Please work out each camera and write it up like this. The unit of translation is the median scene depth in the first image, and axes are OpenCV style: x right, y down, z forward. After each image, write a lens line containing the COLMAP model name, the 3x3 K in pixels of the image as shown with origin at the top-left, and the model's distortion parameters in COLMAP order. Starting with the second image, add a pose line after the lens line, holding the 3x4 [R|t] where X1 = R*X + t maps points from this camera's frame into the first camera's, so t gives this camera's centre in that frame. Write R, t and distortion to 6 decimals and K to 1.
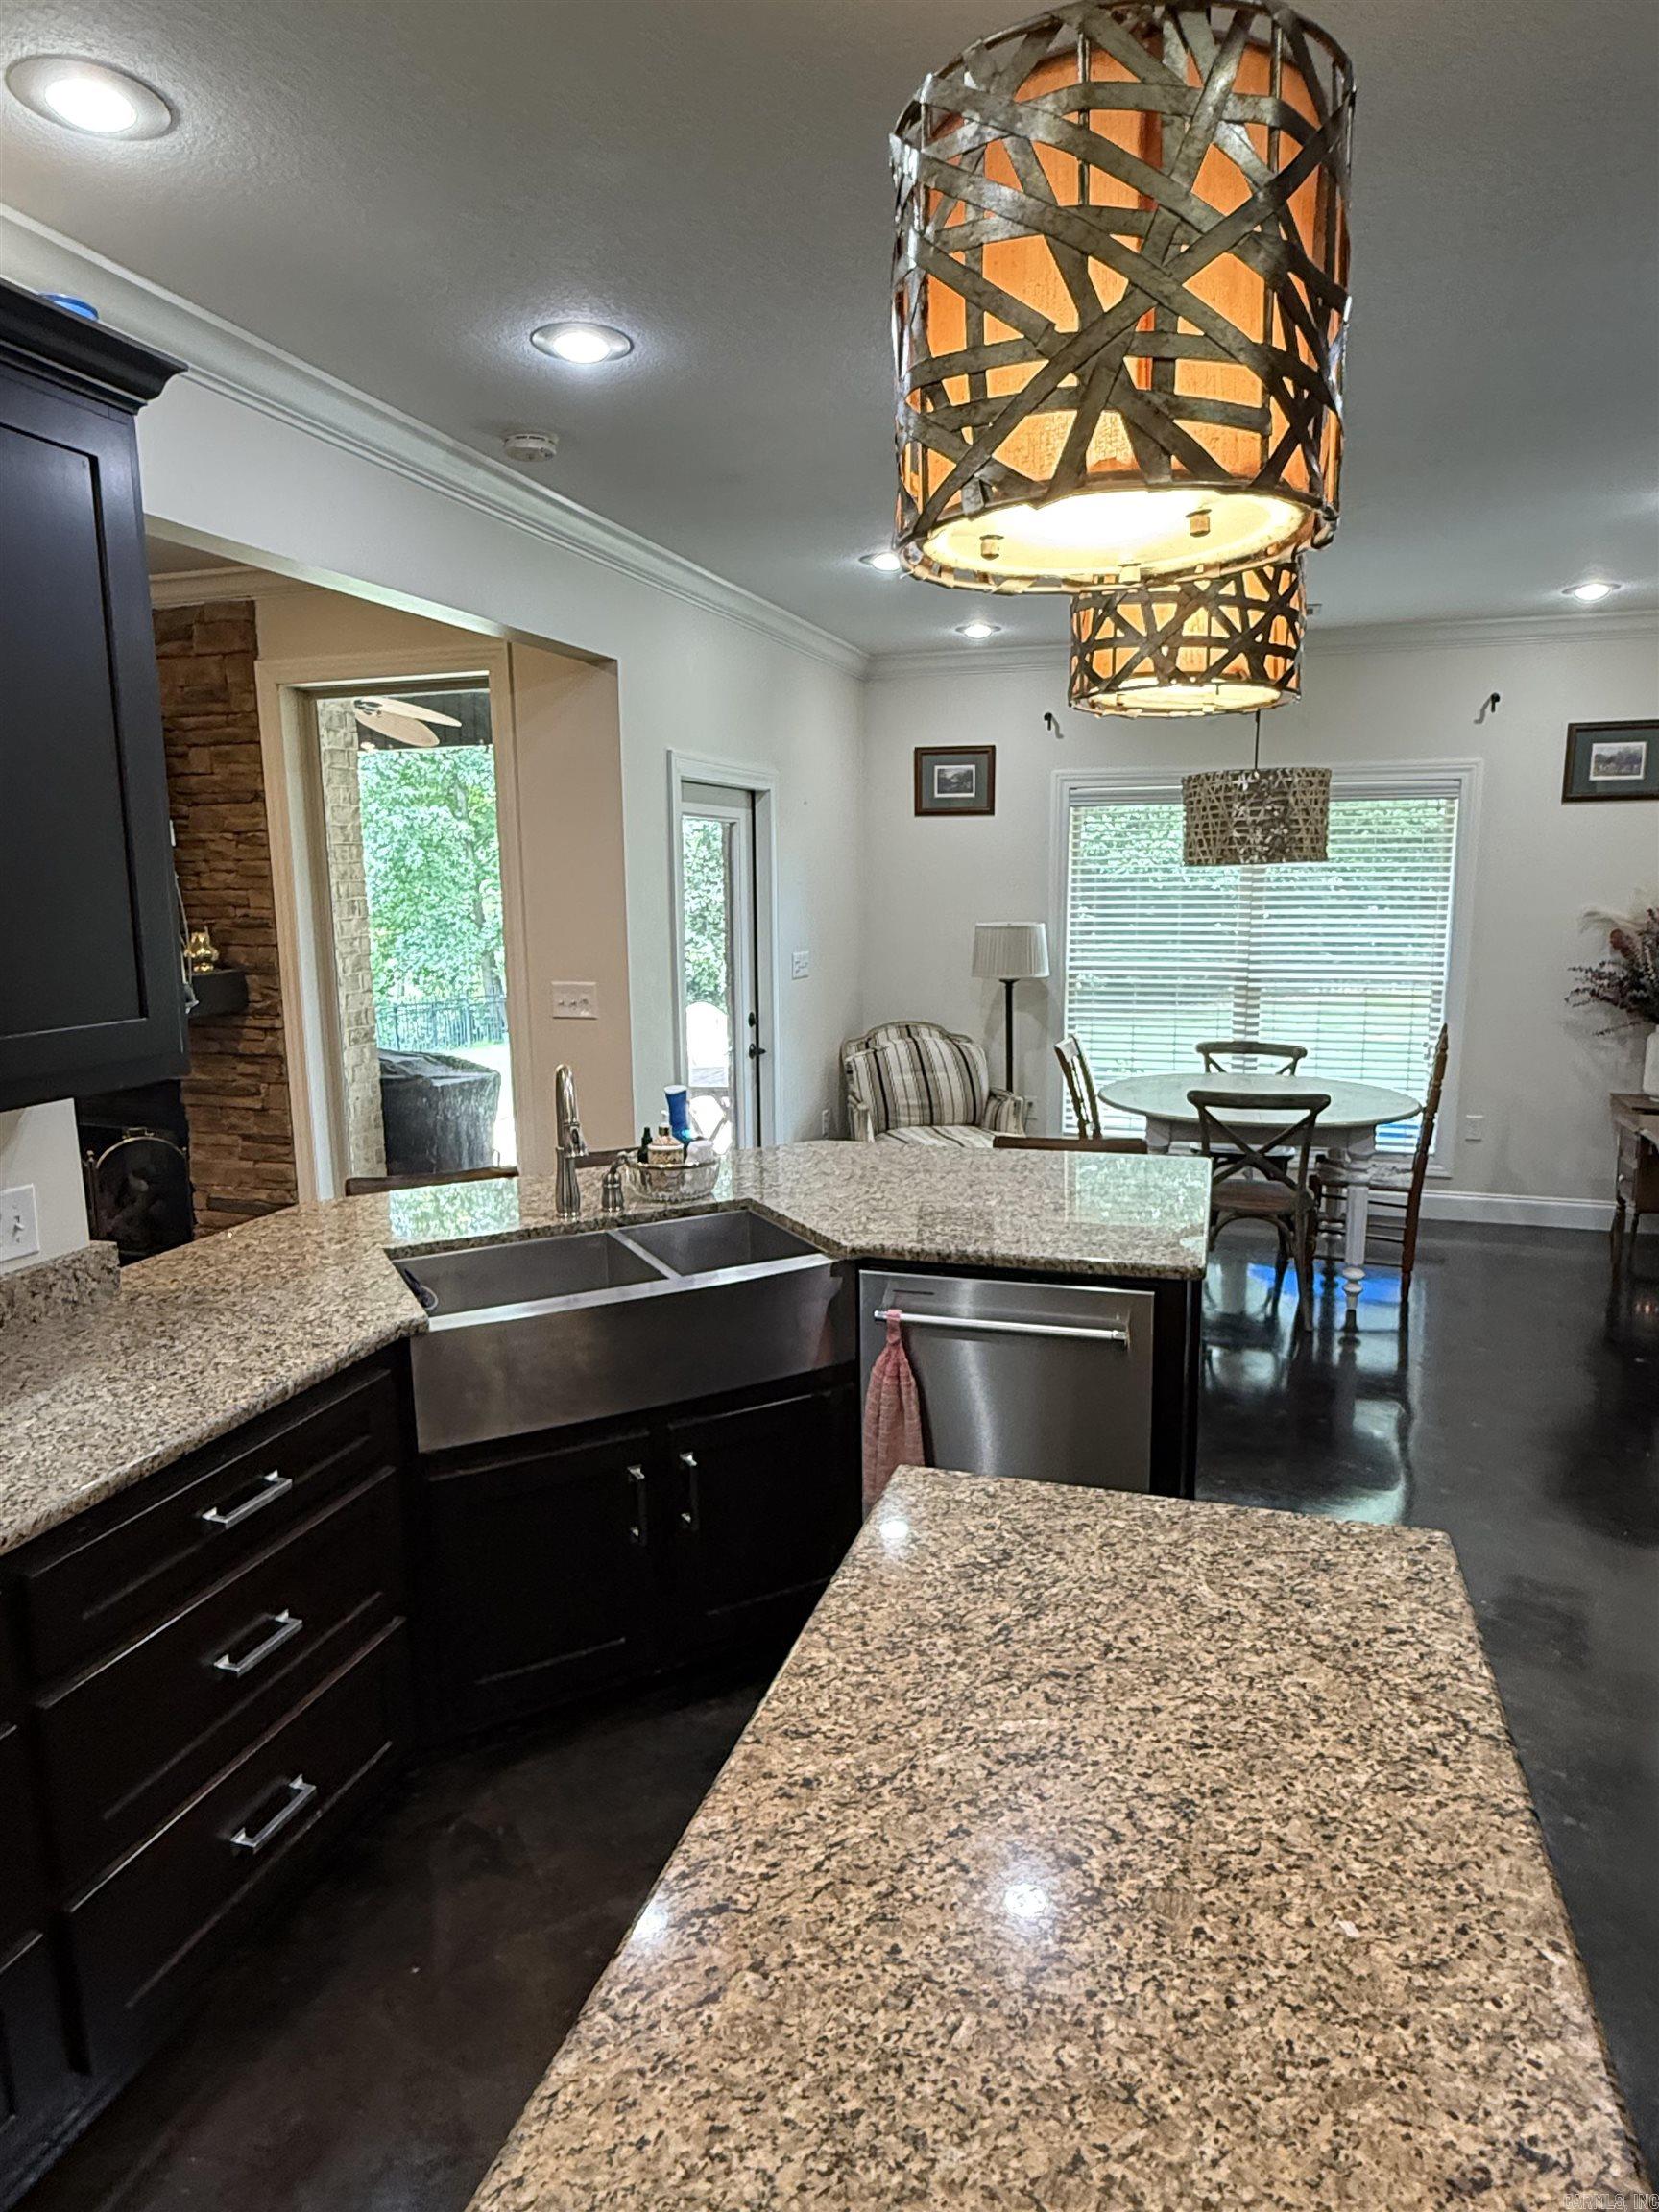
lens RADIAL K [[1317.0, 0, 833.6], [0, 1317.0, 1108.7], [0, 0, 1]] dist [-0.003622, 0.001765]
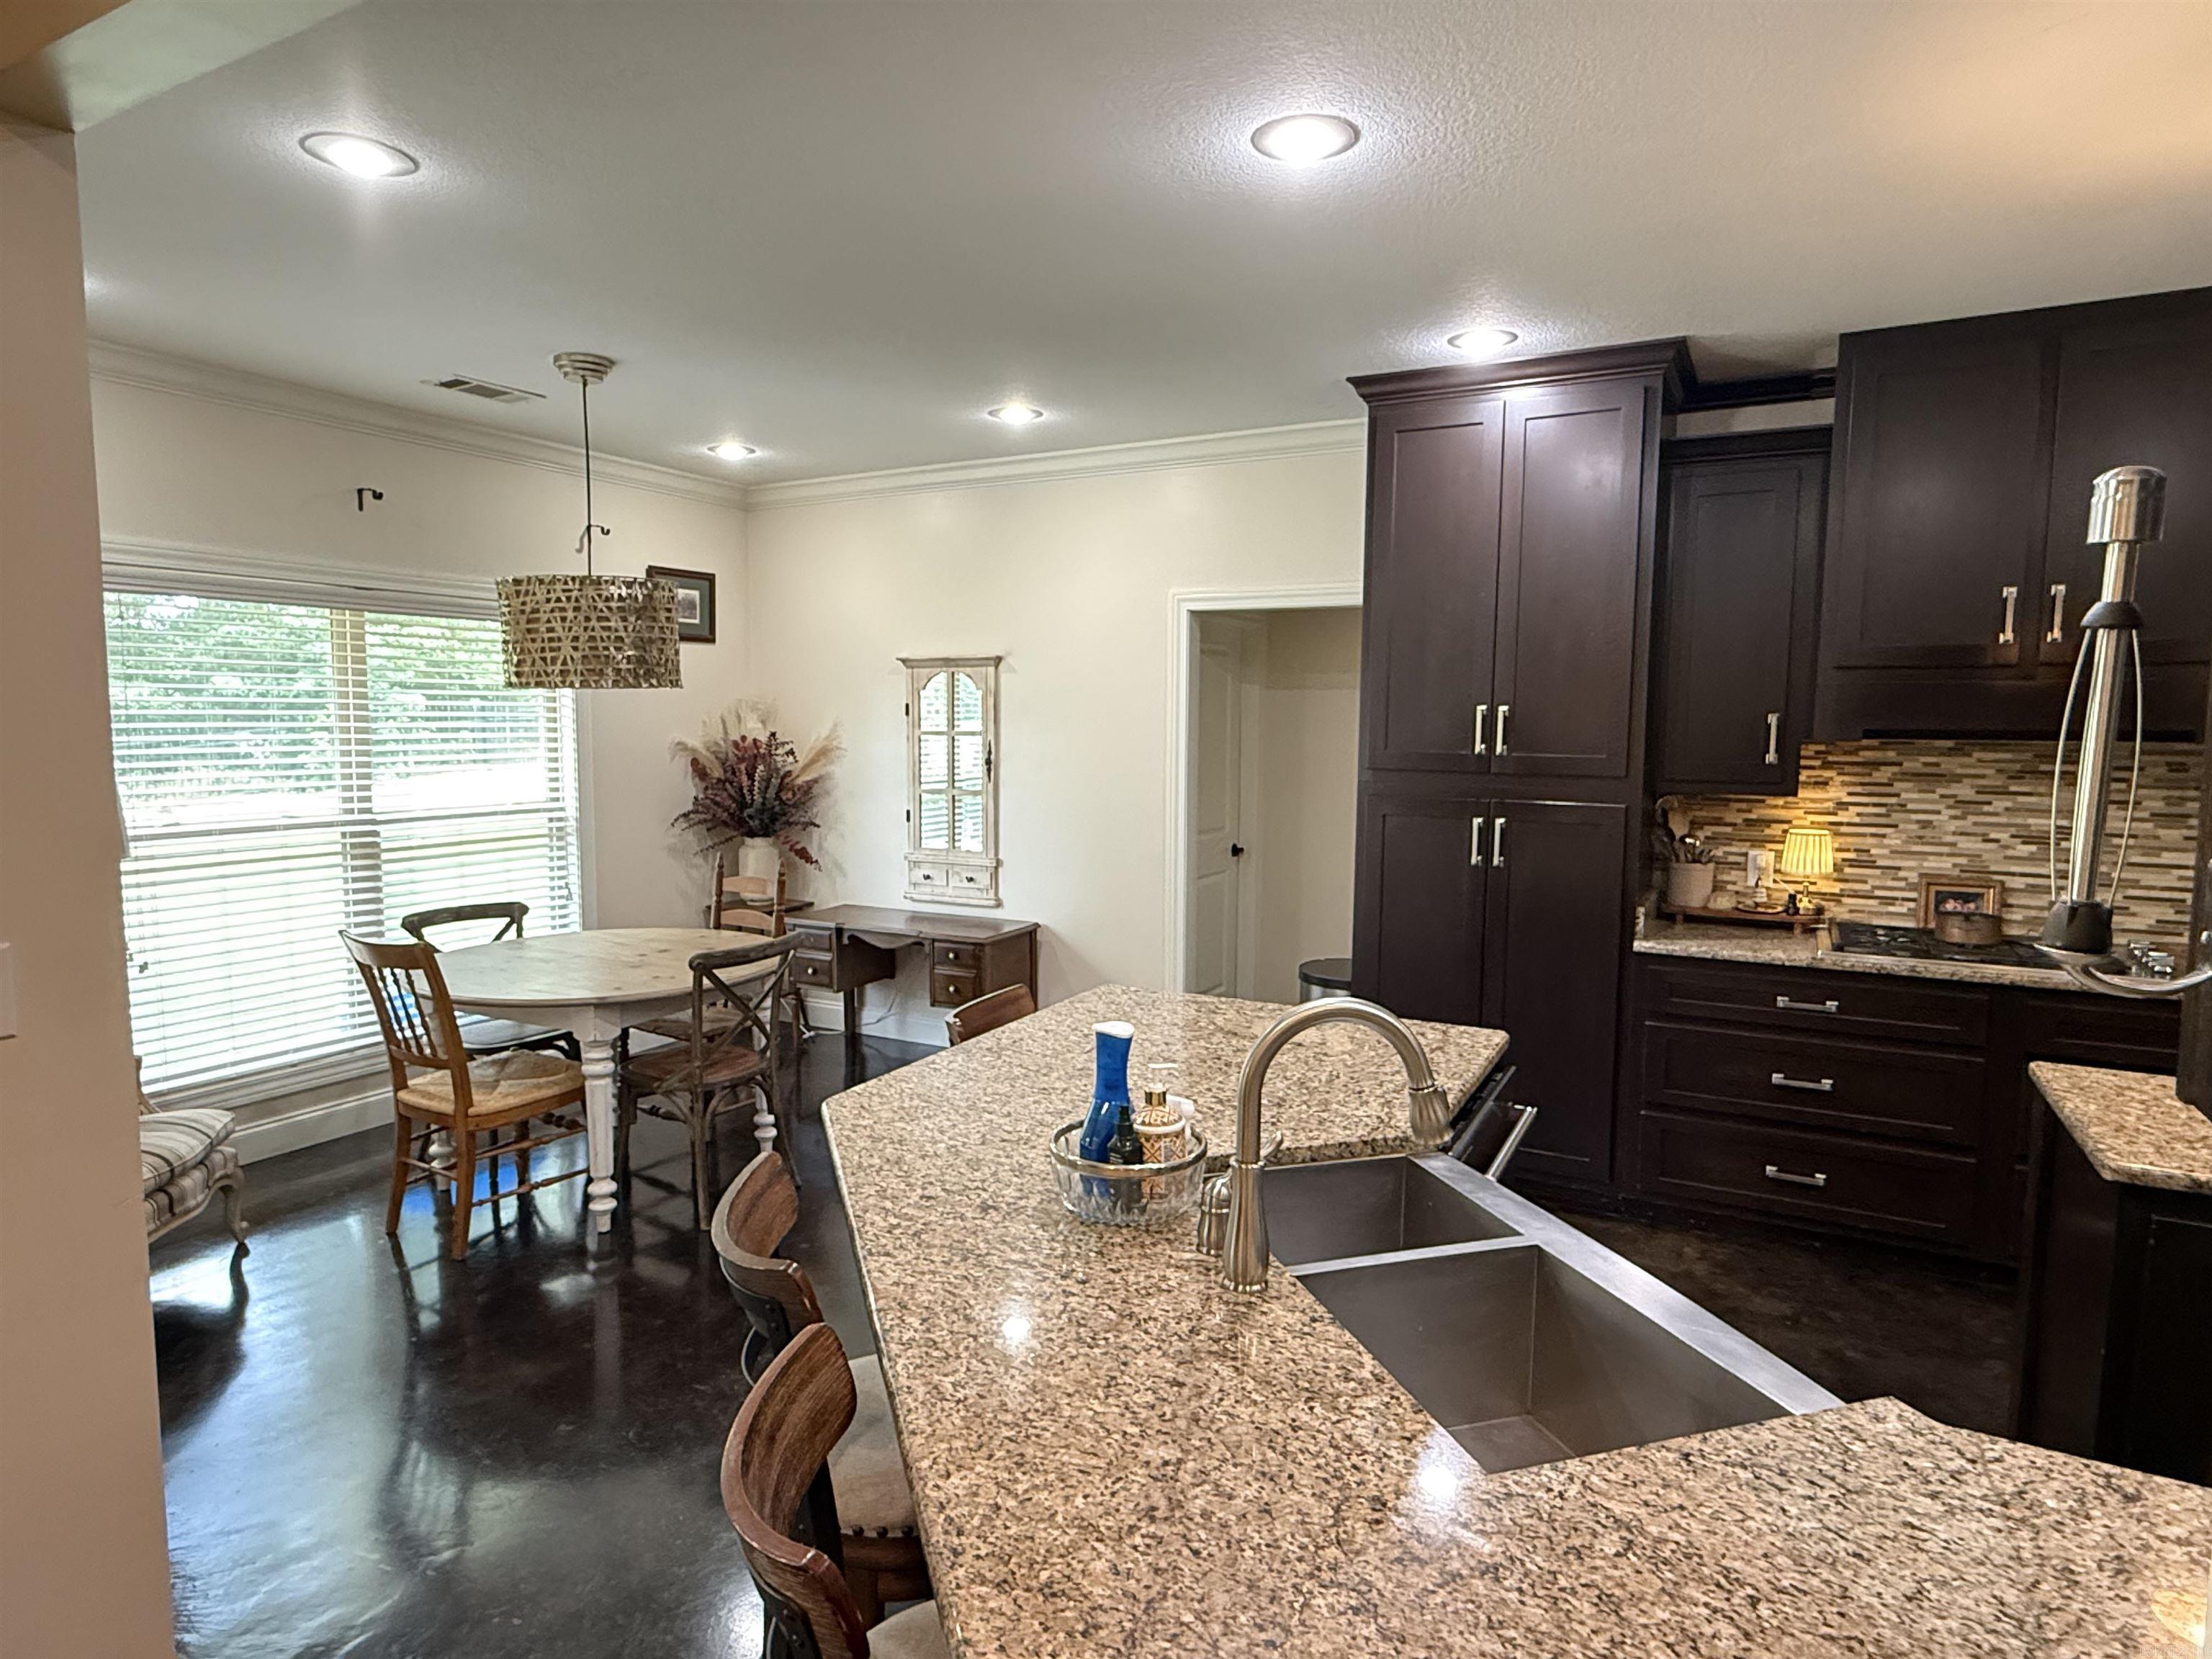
lens RADIAL K [[1230.1, 0, 1111.5], [0, 1230.1, 831.3], [0, 0, 1]] dist [0.000336, 0.001093]
pose [[0.188144, -0.083567, 0.978580, -1.561121], [0.166088, 0.984730, 0.052159, -0.314178], [-0.967996, 0.152717, 0.199150, 2.074993]]
